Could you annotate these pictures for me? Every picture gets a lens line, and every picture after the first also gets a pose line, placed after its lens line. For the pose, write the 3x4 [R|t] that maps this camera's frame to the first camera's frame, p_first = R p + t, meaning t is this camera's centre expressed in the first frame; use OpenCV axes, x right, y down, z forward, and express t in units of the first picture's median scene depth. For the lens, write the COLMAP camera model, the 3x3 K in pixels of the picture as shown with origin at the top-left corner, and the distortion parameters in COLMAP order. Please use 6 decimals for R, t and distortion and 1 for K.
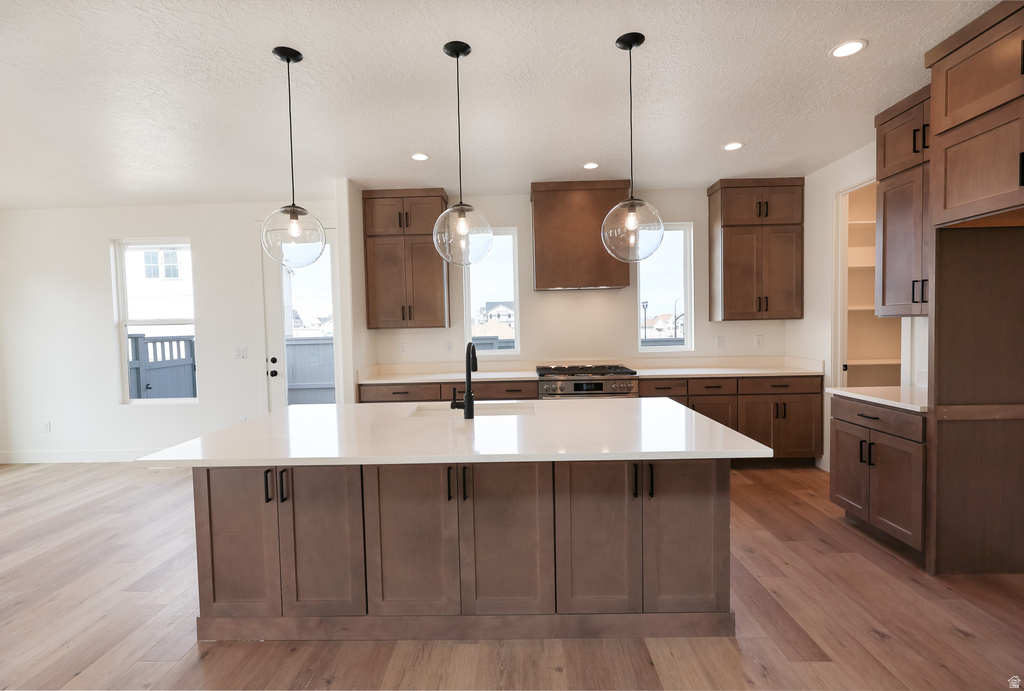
lens RADIAL K [[471.9, 0, 512.0], [0, 471.9, 345.5], [0, 0, 1]] dist [-0.001916, 0.000235]
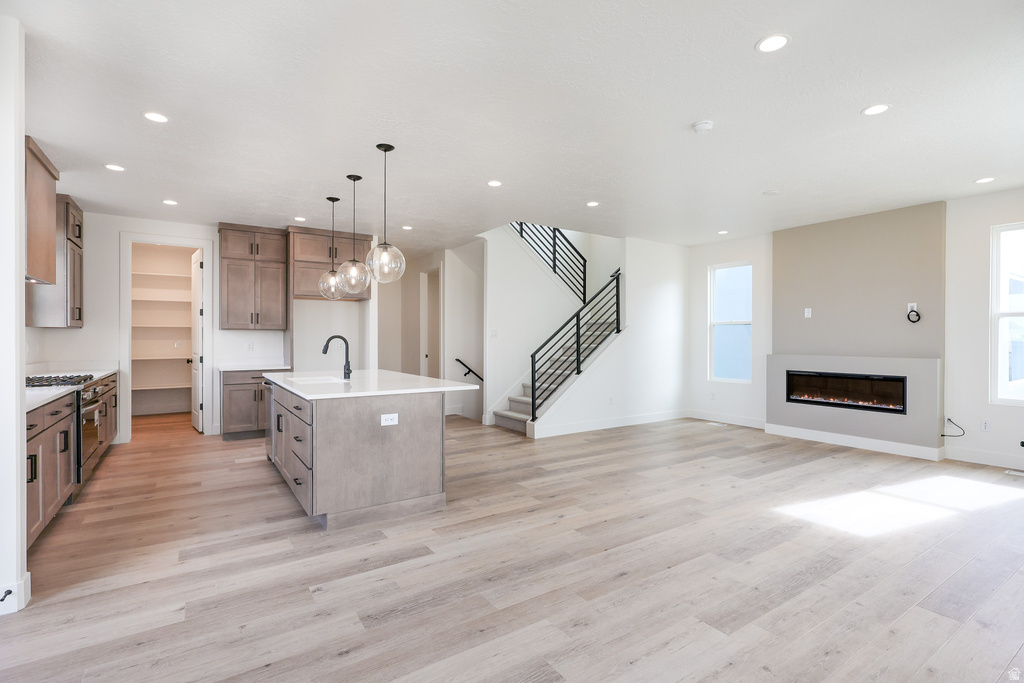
lens RADIAL K [[480.3, 0, 523.2], [0, 480.3, 341.8], [0, 0, 1]] dist [-0.007161, -0.000391]
pose [[-0.579621, 0.015255, 0.814743, -1.086501], [0.043599, 0.998973, 0.012313, 0.013058], [-0.813719, 0.042659, -0.579691, 0.844068]]
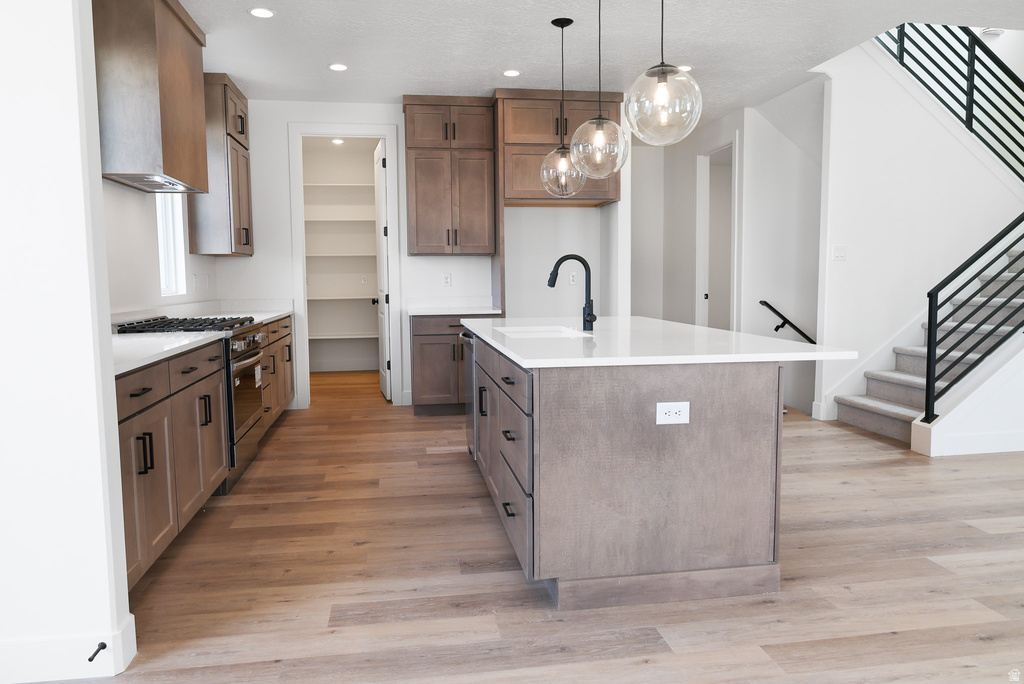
lens RADIAL K [[702.3, 0, 512.7], [0, 702.3, 339.4], [0, 0, 1]] dist [-0.013831, -0.000885]
pose [[-0.176841, -0.065680, 0.982045, -0.863650], [0.052196, 0.995741, 0.075996, 0.028601], [-0.982854, 0.064698, -0.172660, 0.799063]]
